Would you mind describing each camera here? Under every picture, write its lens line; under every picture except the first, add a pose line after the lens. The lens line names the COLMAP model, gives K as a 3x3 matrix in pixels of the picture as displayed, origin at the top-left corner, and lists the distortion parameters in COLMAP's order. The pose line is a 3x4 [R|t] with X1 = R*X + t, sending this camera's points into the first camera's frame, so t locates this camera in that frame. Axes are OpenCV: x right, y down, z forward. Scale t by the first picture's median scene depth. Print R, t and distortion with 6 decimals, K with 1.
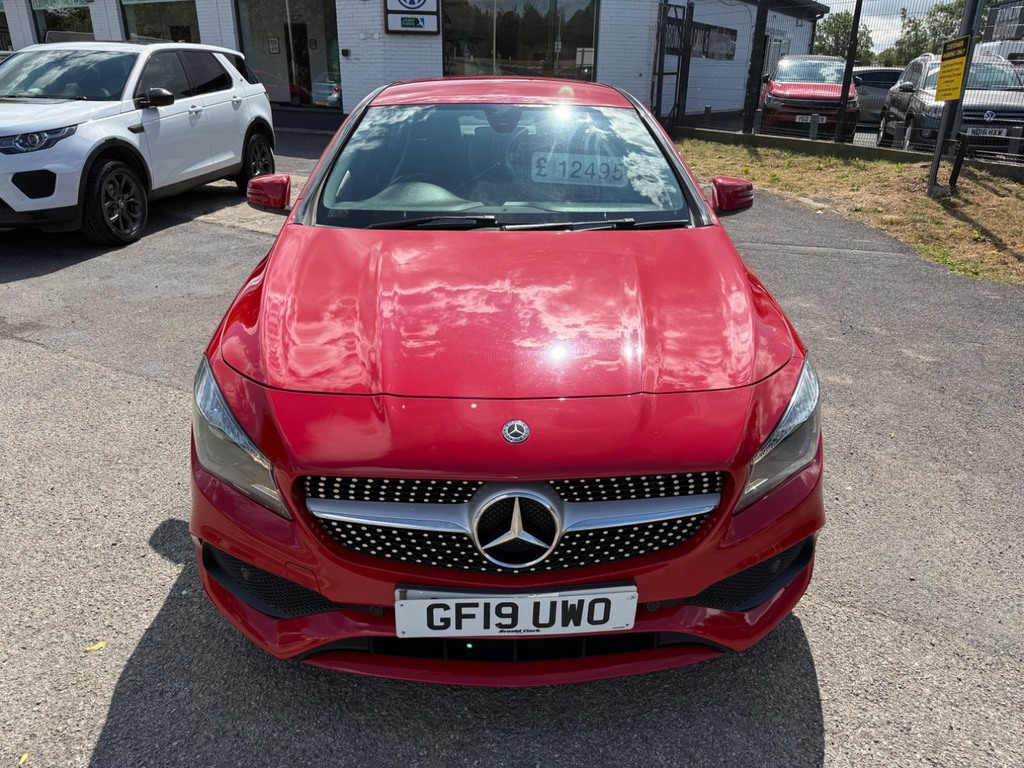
lens RADIAL K [[762.1, 0, 513.8], [0, 762.1, 378.9], [0, 0, 1]] dist [0.050944, -0.035828]
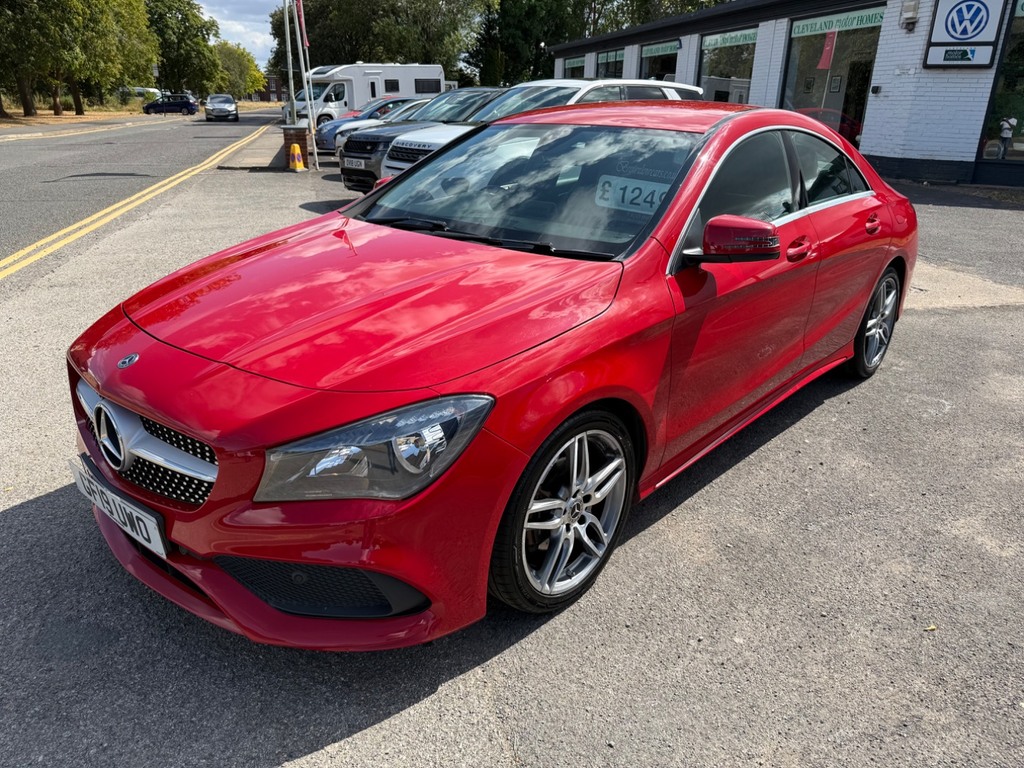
lens RADIAL K [[762.1, 0, 513.8], [0, 762.1, 378.9], [0, 0, 1]] dist [0.050944, -0.035828]
pose [[0.713681, 0.251024, -0.653947, 0.174518], [-0.282634, 0.957408, 0.059060, -0.020470], [0.640919, 0.142678, 0.754232, 0.065189]]
